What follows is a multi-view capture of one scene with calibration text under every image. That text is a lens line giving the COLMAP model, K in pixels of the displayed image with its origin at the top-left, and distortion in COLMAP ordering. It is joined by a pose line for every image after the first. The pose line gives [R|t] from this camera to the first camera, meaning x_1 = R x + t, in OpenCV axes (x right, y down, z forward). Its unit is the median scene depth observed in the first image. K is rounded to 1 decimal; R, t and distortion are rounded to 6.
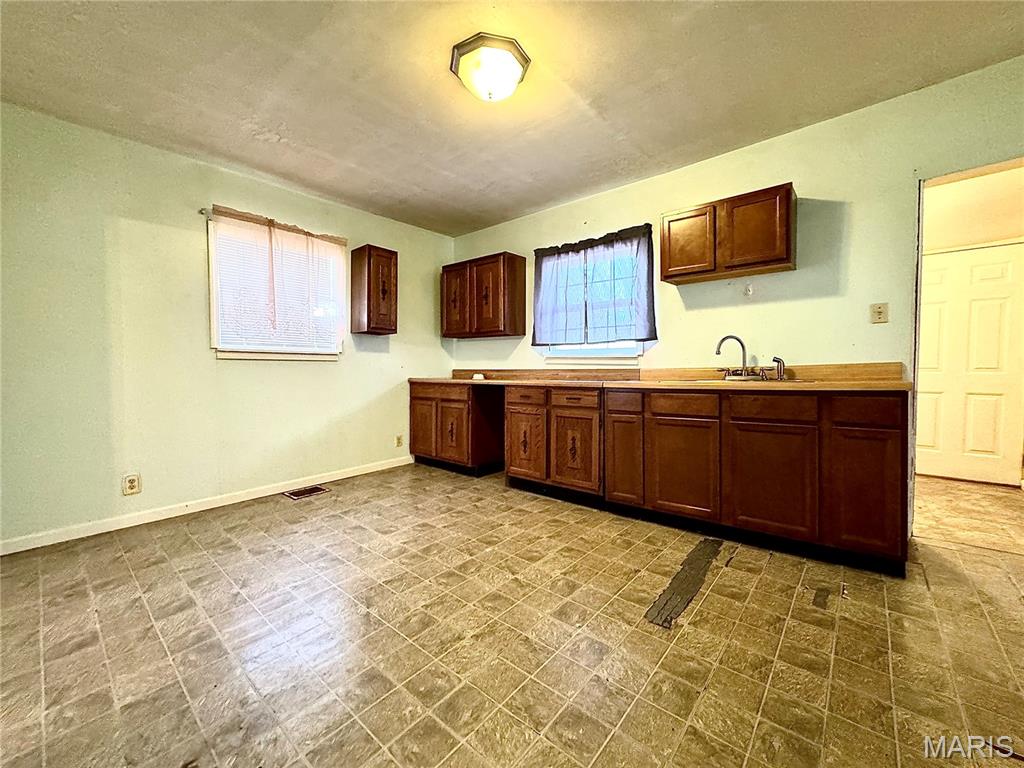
lens RADIAL K [[410.5, 0, 510.3], [0, 410.5, 380.5], [0, 0, 1]] dist [-0.003369, 0.000771]
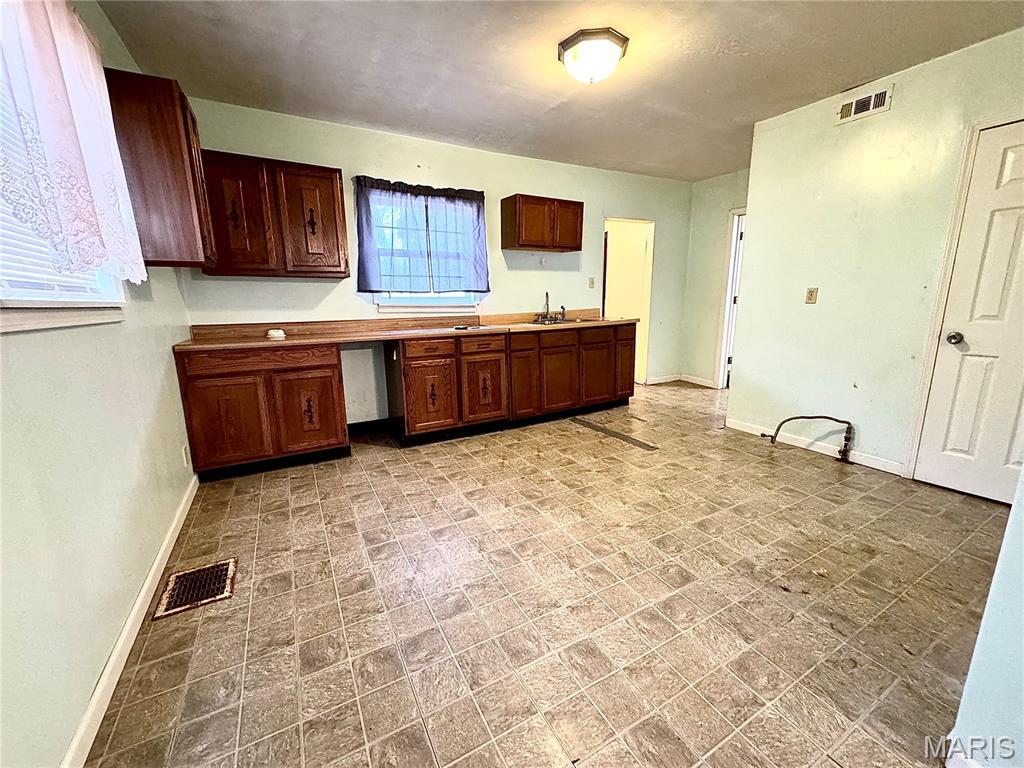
lens RADIAL K [[410.5, 0, 512.2], [0, 410.5, 382.0], [0, 0, 1]] dist [-0.003369, 0.000771]
pose [[0.343847, -0.186678, 0.920283, -0.873438], [0.040524, 0.982077, 0.184072, -0.059433], [-0.938151, -0.025999, 0.345250, 0.521488]]
